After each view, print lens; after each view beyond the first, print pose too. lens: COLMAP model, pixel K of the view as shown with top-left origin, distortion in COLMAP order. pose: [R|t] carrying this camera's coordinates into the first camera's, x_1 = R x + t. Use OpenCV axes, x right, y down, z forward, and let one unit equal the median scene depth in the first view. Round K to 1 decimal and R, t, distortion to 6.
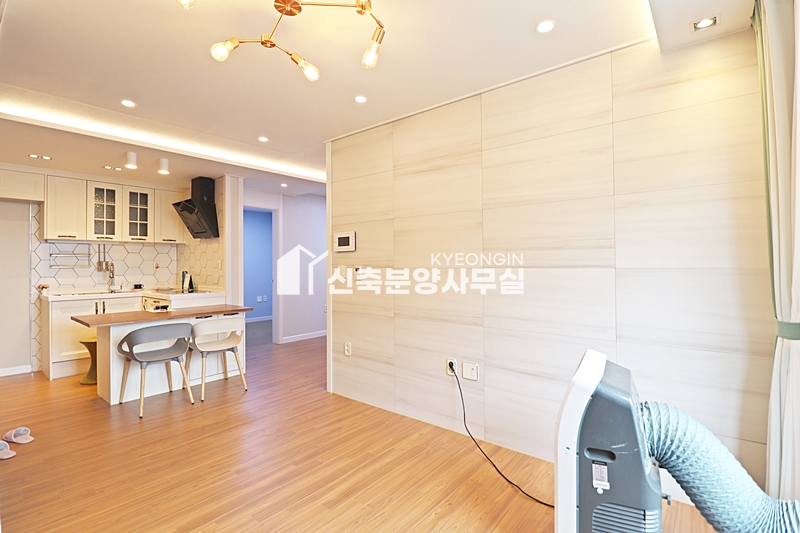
lens RADIAL K [[379.4, 0, 405.0], [0, 379.4, 270.1], [0, 0, 1]] dist [-0.000987, -0.000305]
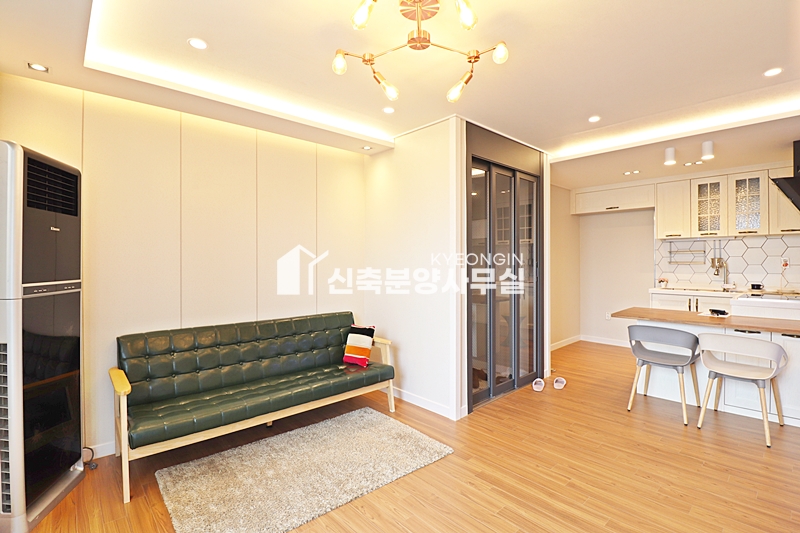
lens RADIAL K [[379.4, 0, 405.2], [0, 379.4, 260.5], [0, 0, 1]] dist [-0.000987, -0.000305]
pose [[-0.123495, 0.000240, -0.992345, 0.302003], [-0.011248, 0.999935, 0.001642, -0.010733], [0.992281, 0.011365, -0.123485, 0.391328]]
